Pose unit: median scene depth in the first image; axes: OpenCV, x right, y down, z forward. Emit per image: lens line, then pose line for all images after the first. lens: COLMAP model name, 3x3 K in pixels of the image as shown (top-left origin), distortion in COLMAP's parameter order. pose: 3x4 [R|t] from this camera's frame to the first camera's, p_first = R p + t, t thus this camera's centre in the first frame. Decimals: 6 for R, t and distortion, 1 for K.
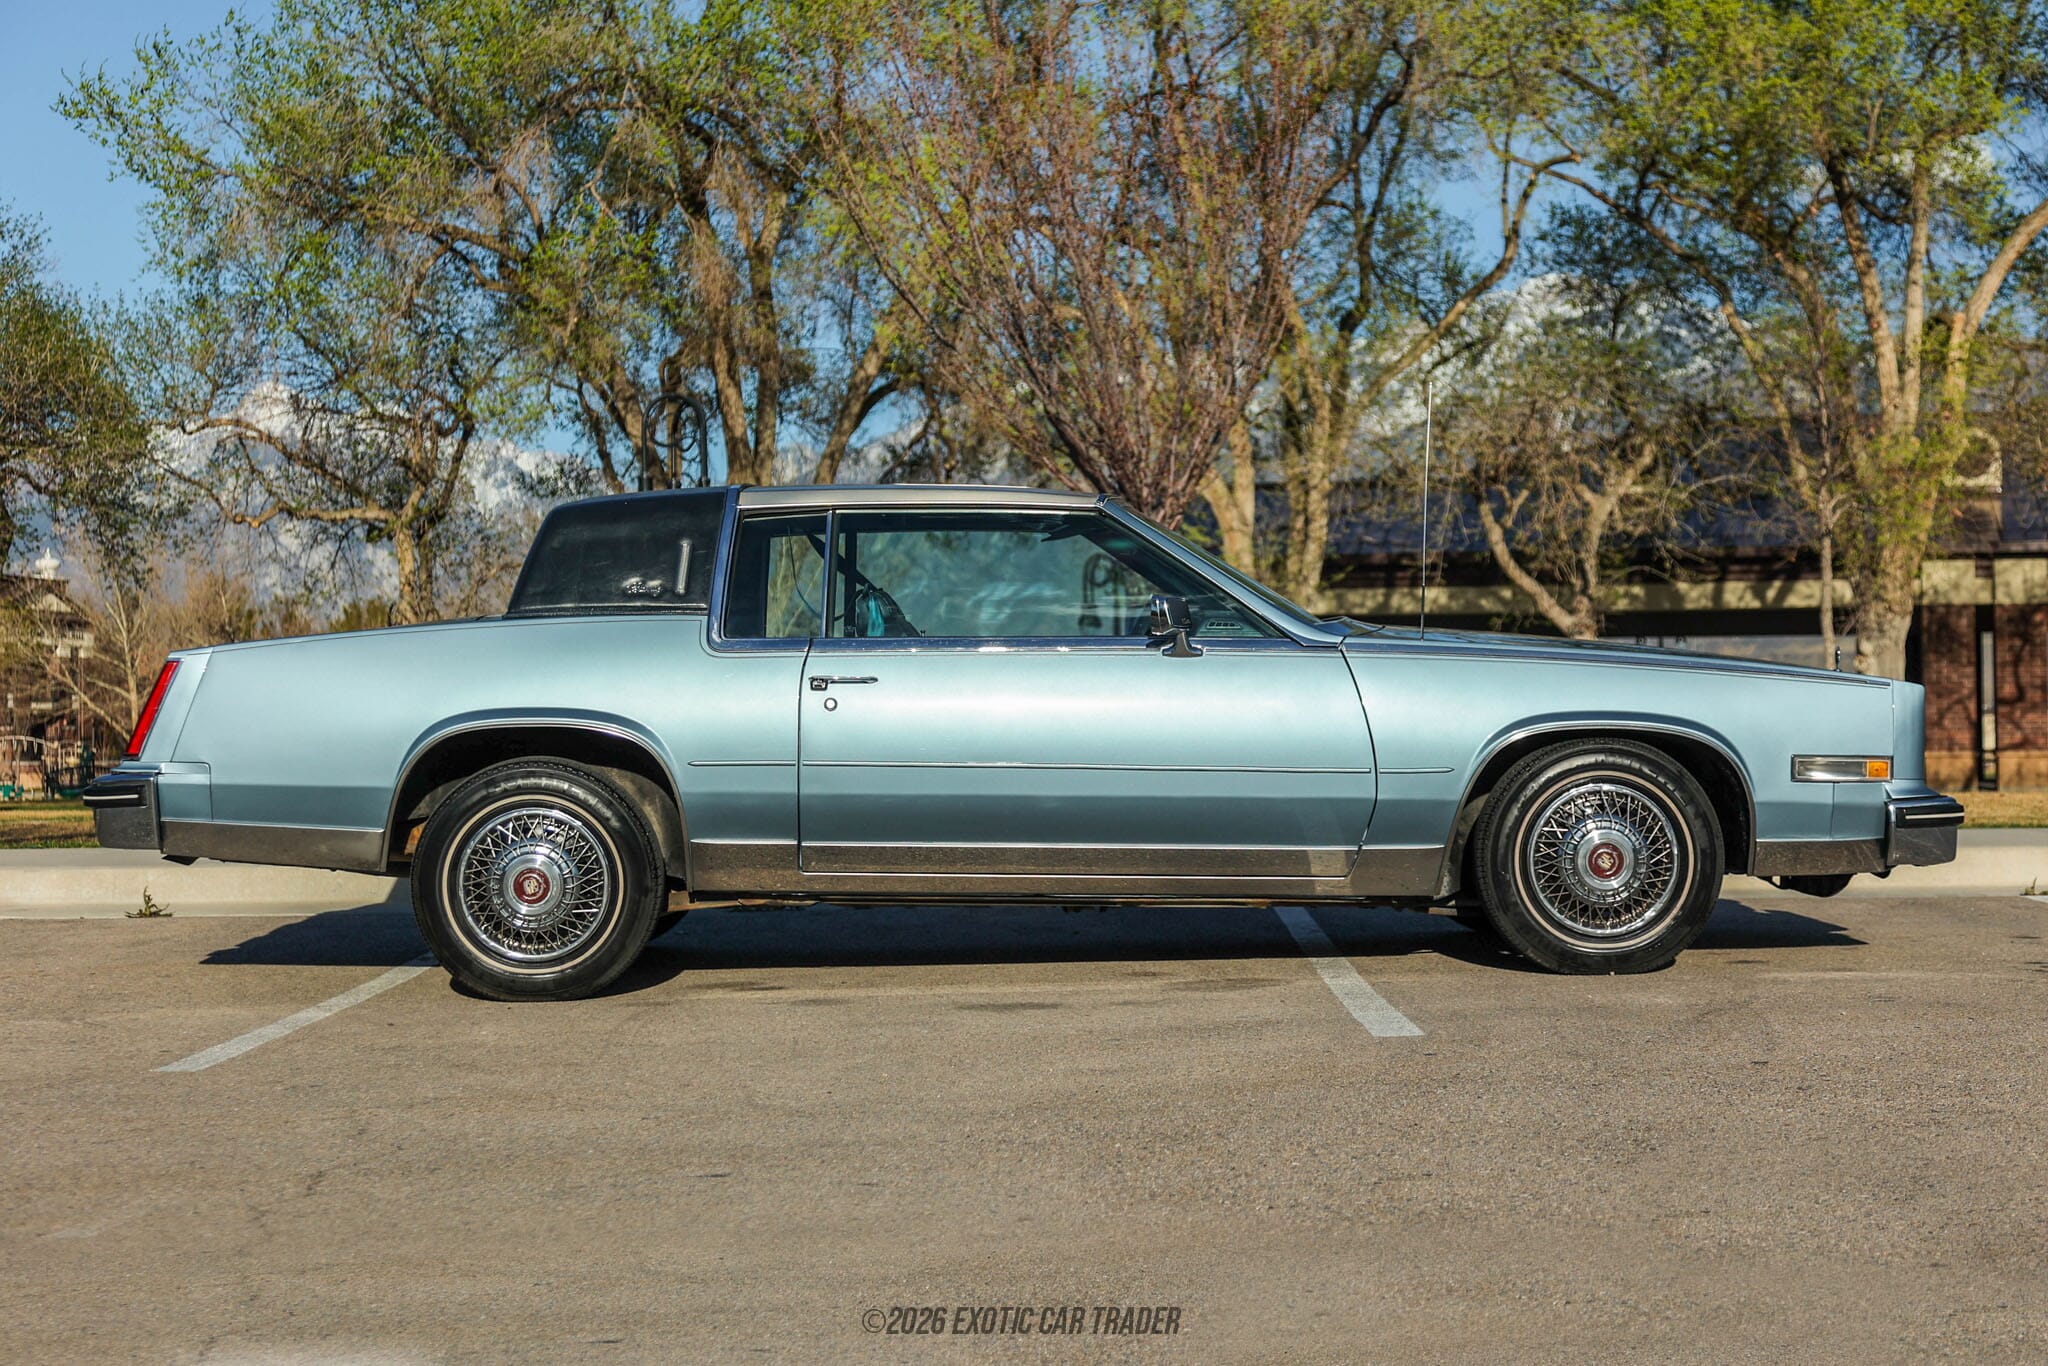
lens RADIAL K [[3486.4, 0, 942.7], [0, 3486.4, 672.1], [0, 0, 1]] dist [0.028754, 0.000000]
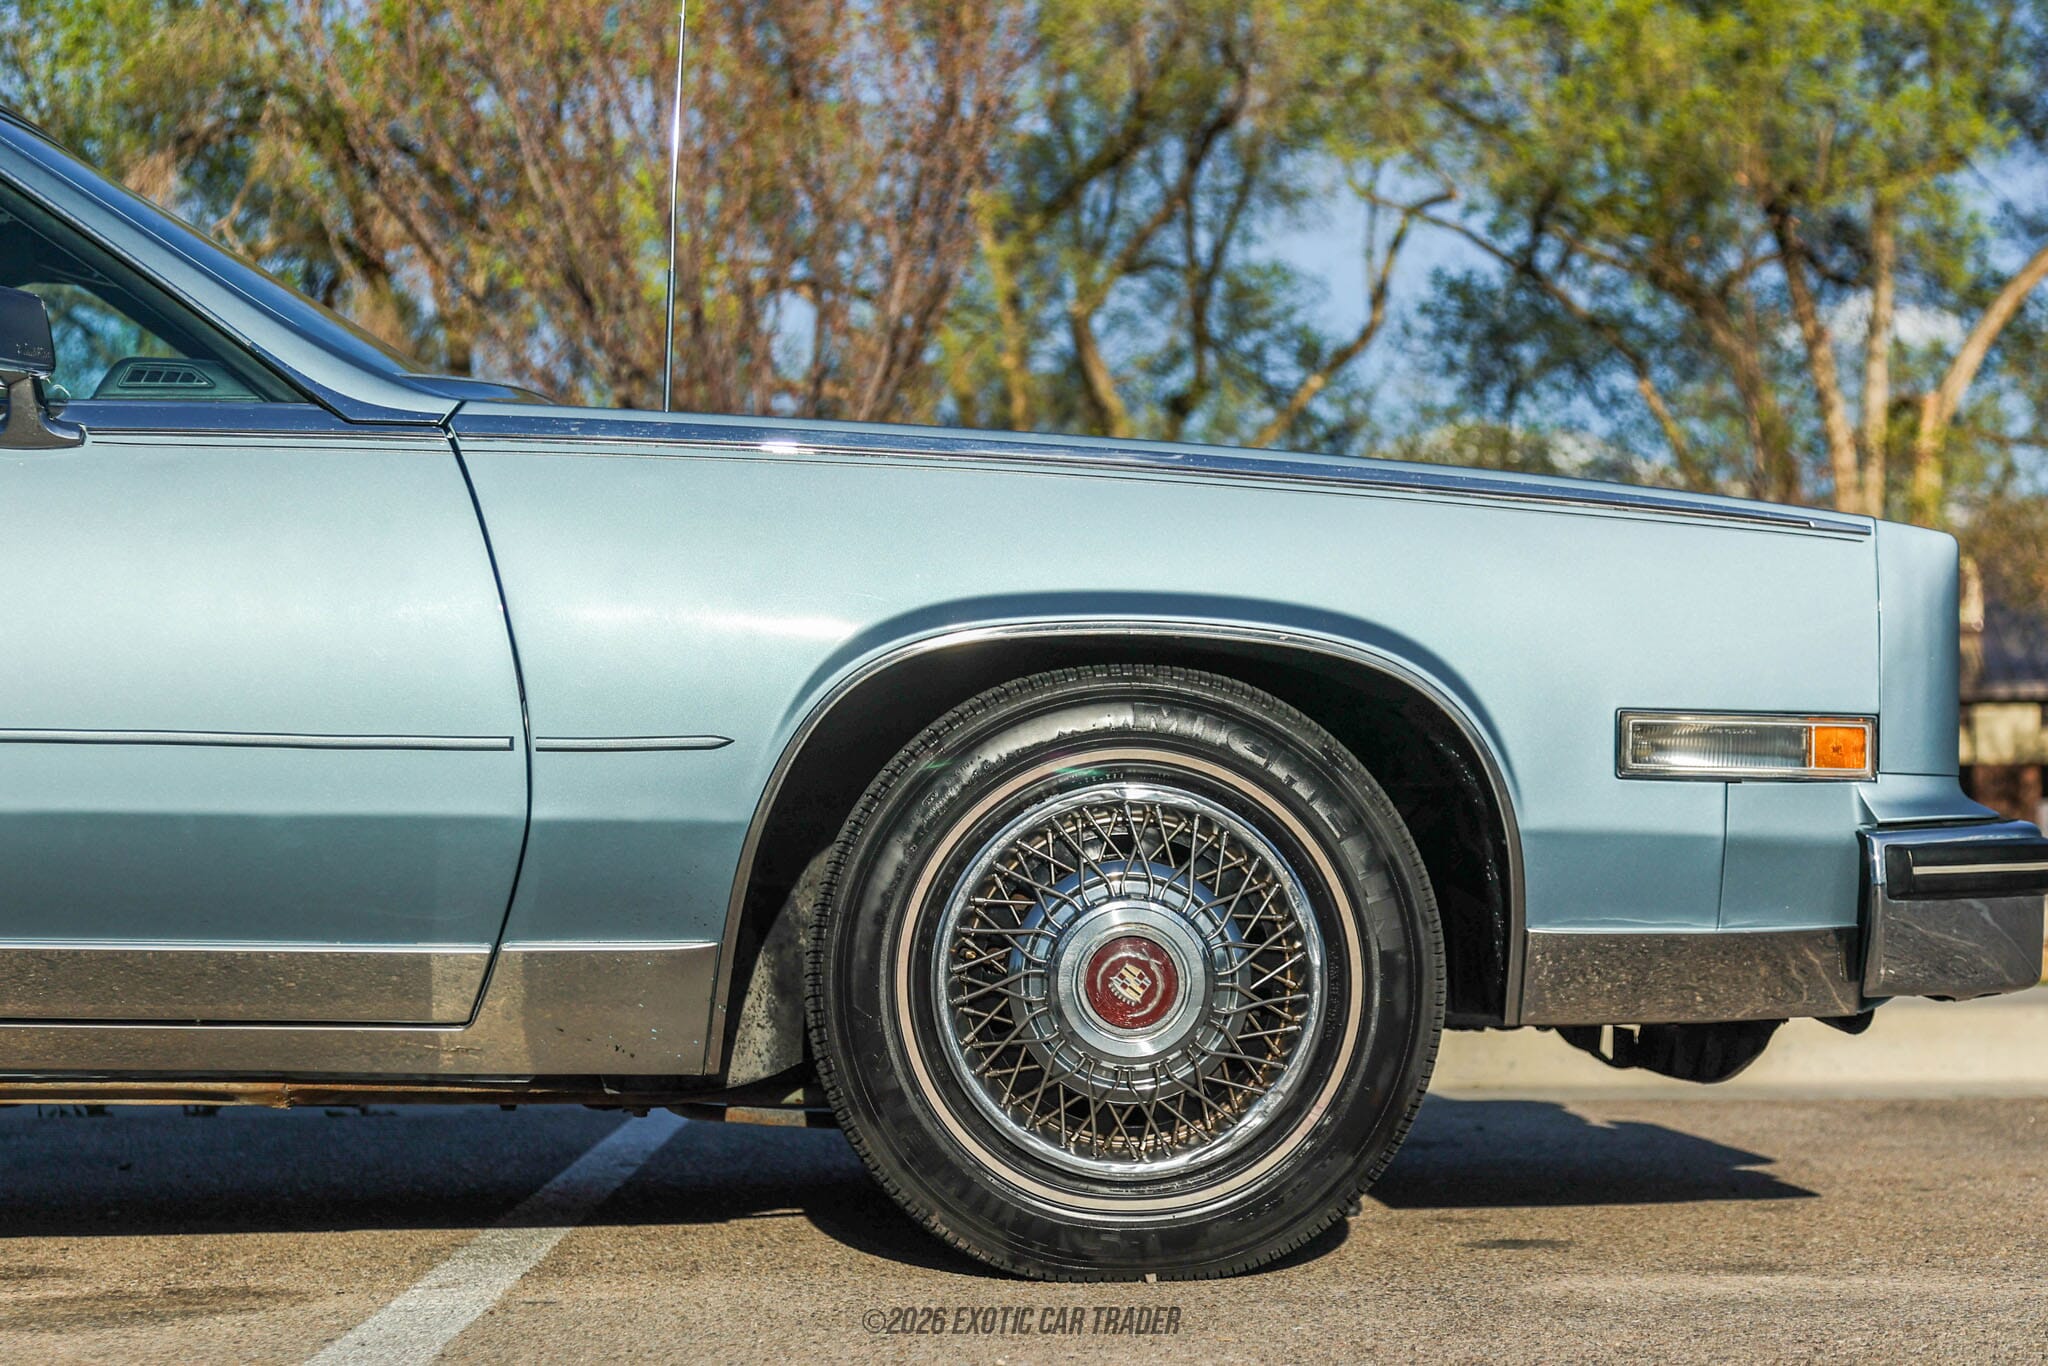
lens RADIAL K [[3893.3, 0, 864.9], [0, 3893.3, 746.3], [0, 0, 1]] dist [0.025364, 0.000000]
pose [[0.999835, 0.002105, 0.018053, 0.028712], [-0.001524, 0.999483, -0.032112, 0.007886], [-0.018111, 0.032079, 0.999321, 0.107781]]
